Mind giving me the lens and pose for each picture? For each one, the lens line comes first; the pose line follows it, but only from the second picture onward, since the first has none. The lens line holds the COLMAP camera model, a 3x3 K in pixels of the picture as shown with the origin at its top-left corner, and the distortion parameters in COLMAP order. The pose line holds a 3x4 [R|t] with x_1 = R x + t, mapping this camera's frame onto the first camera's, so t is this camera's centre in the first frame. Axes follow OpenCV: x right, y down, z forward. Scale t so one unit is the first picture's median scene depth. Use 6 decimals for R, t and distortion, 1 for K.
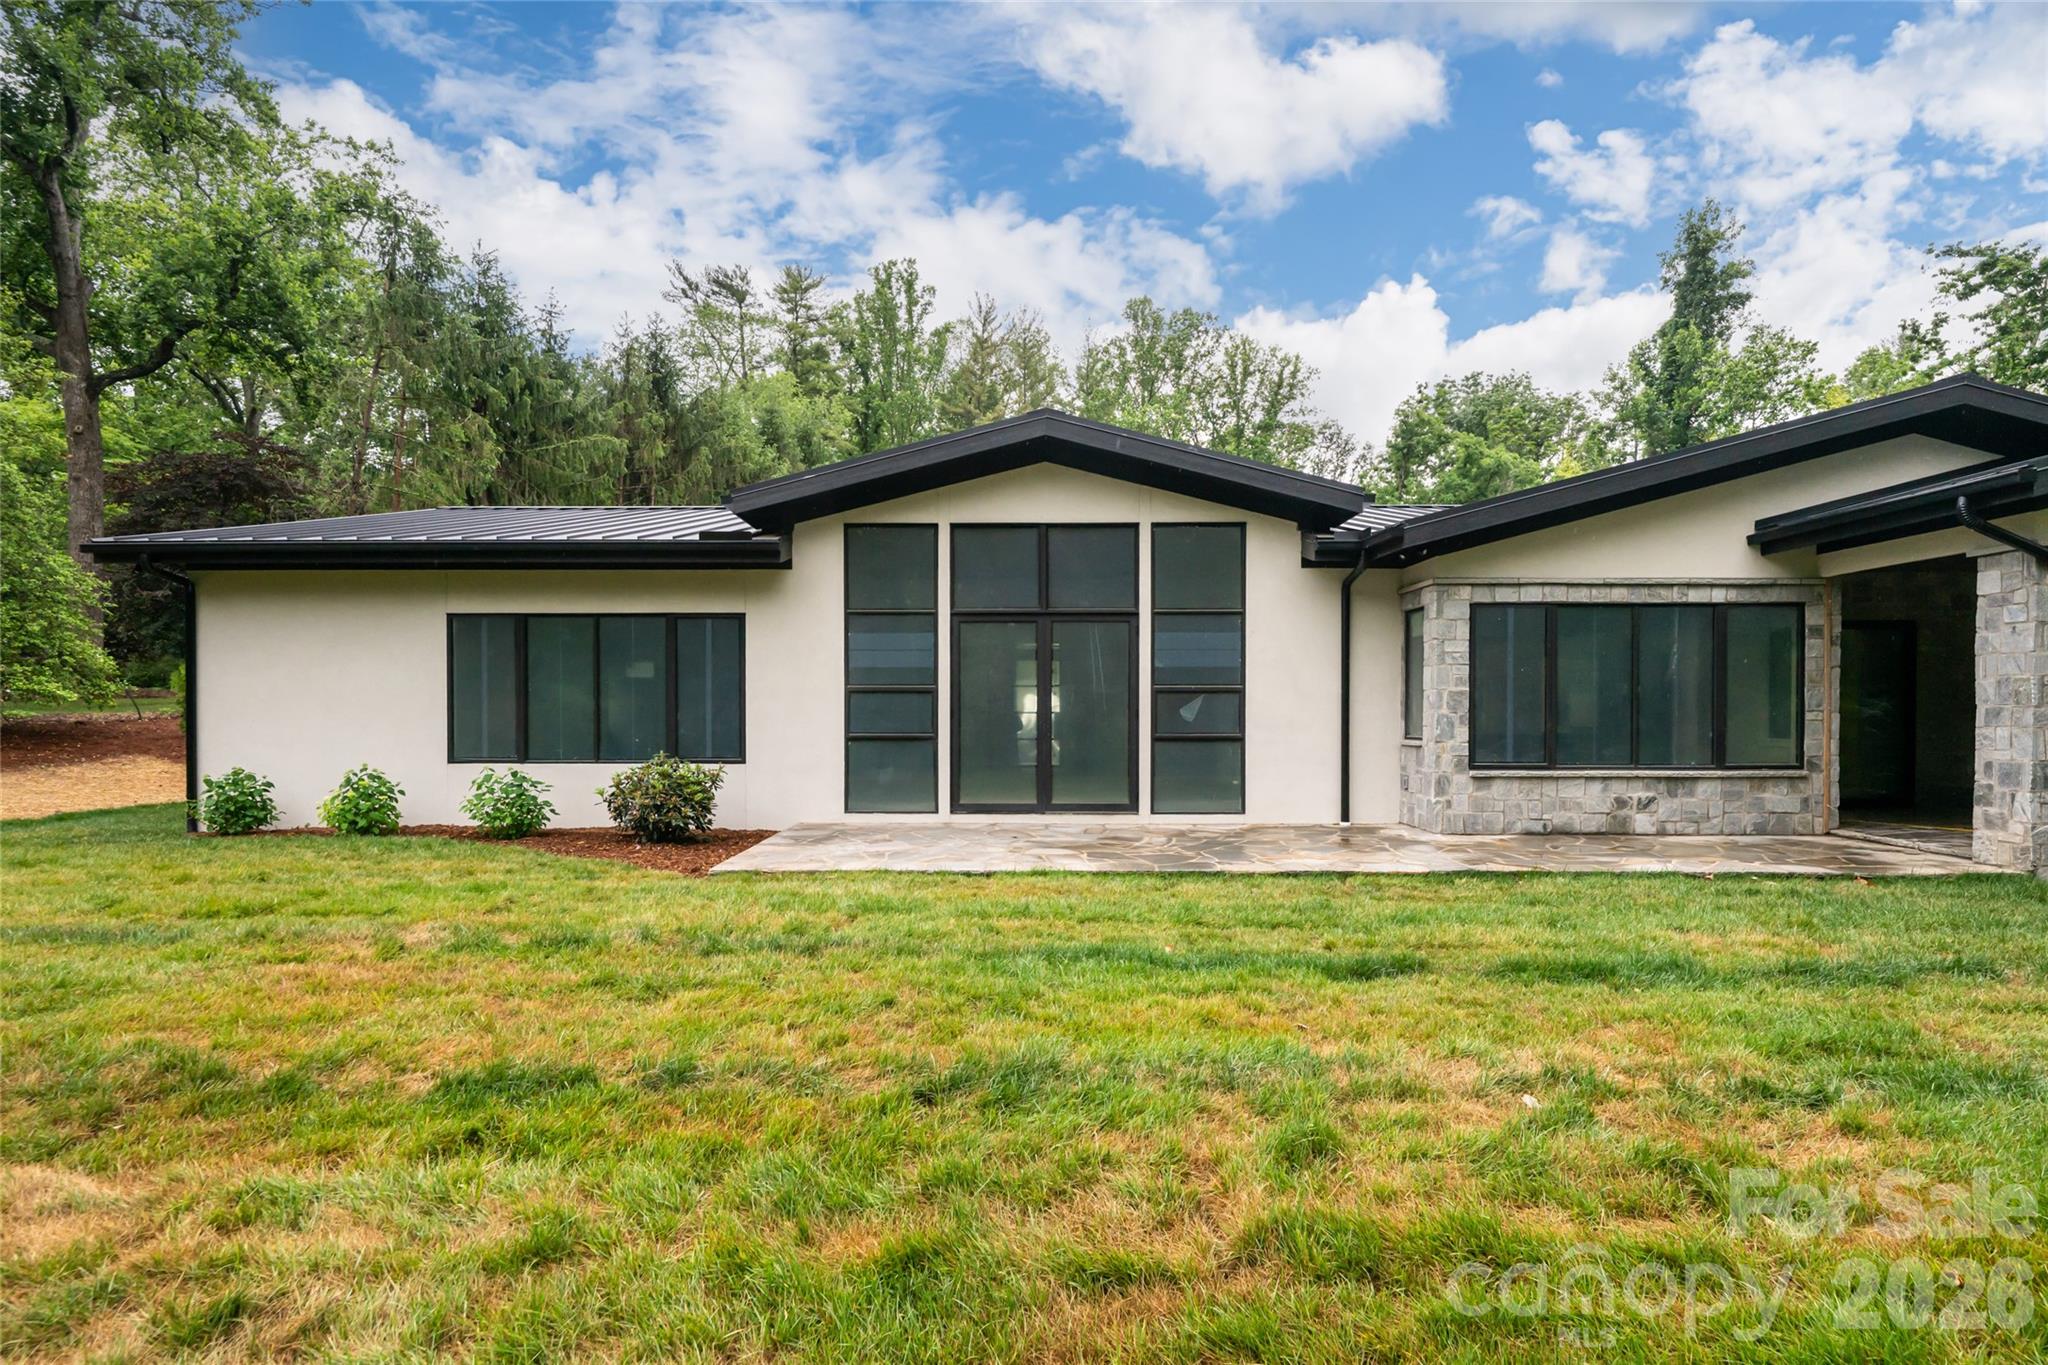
lens RADIAL K [[1001.9, 0, 1068.7], [0, 1001.9, 721.6], [0, 0, 1]] dist [-0.000451, 0.000087]
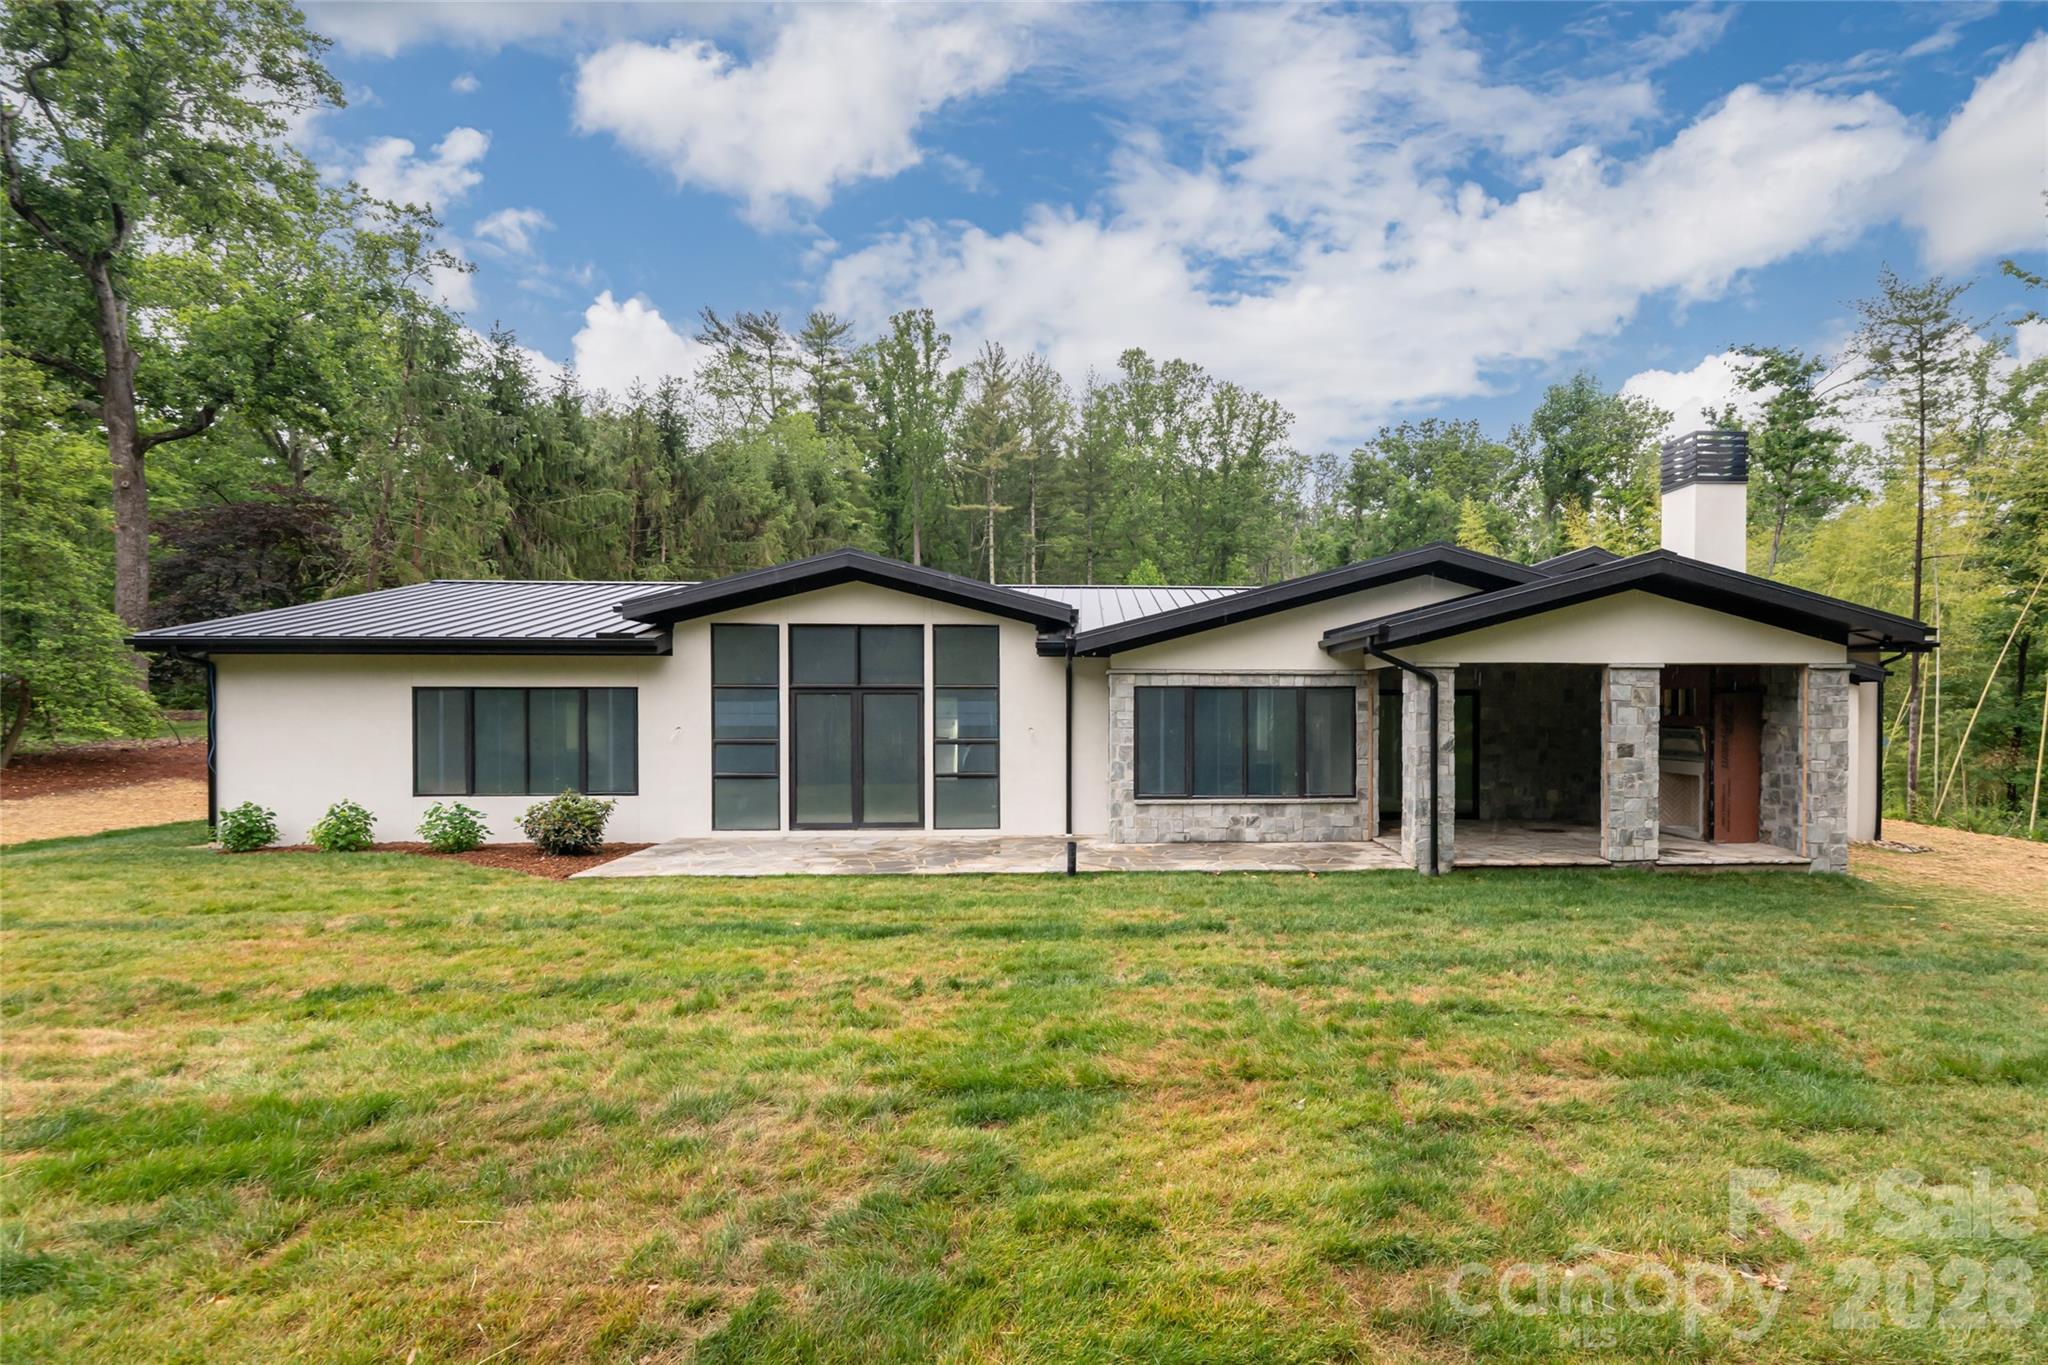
lens RADIAL K [[908.5, 0, 1150.1], [0, 908.5, 718.0], [0, 0, 1]] dist [0.000700, 0.000023]
pose [[0.997907, -0.001157, 0.064661, 0.306024], [0.001340, 0.999995, -0.002779, -0.061316], [-0.064657, 0.002860, 0.997903, -0.304067]]
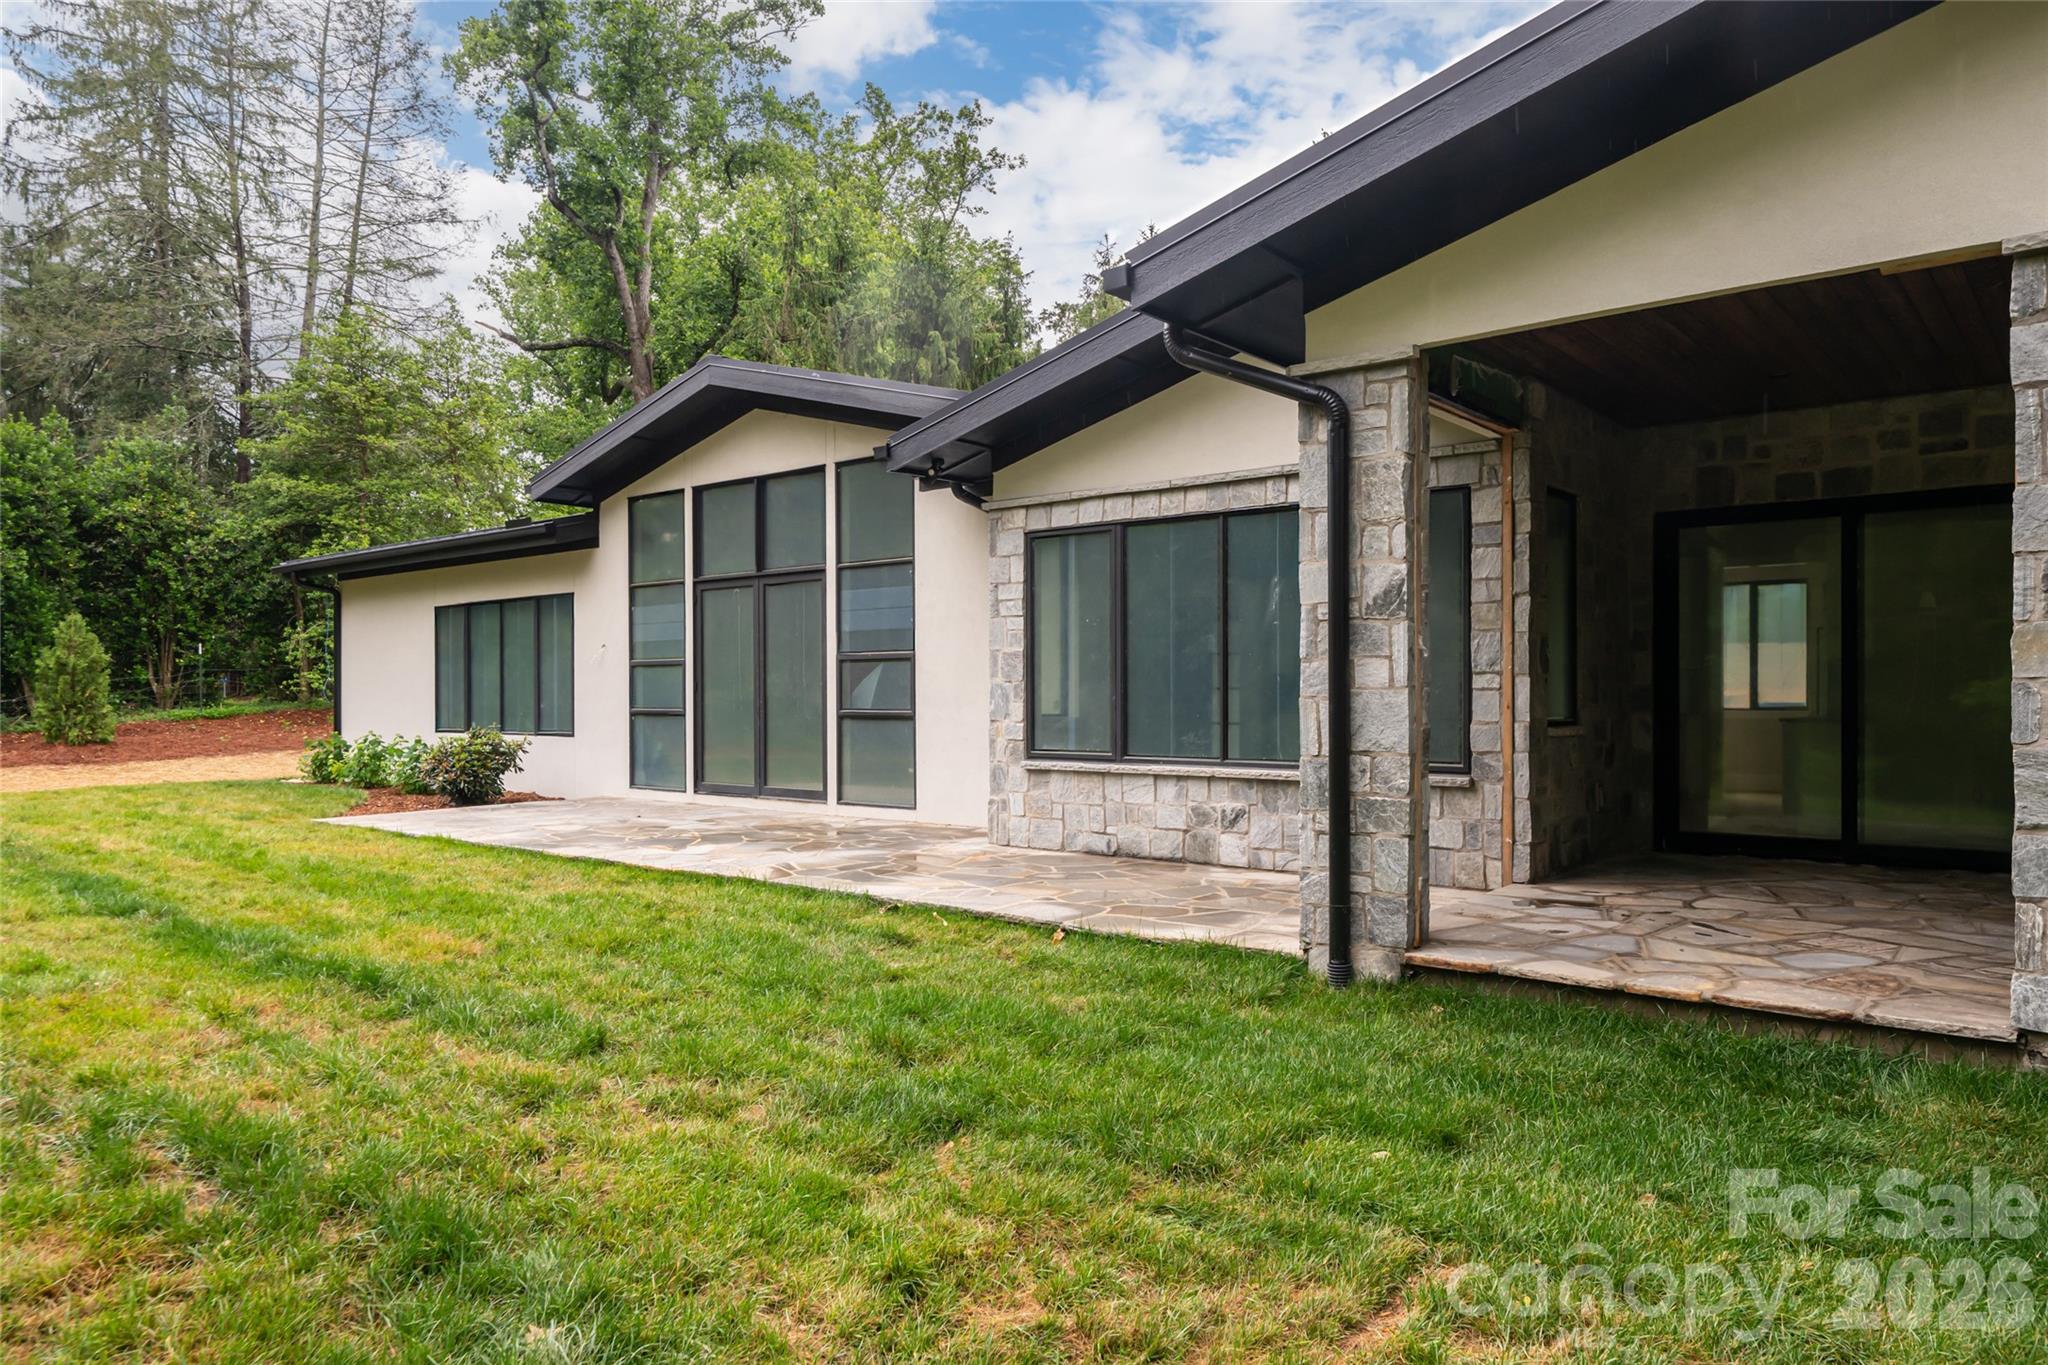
lens RADIAL K [[1320.7, 0, 1024.1], [0, 1320.7, 694.4], [0, 0, 1]] dist [0.003312, -0.000809]
pose [[0.780886, -0.002318, -0.624669, 0.909765], [-0.003246, 0.999965, -0.007768, 0.007400], [0.624665, 0.008093, 0.780851, 0.223573]]
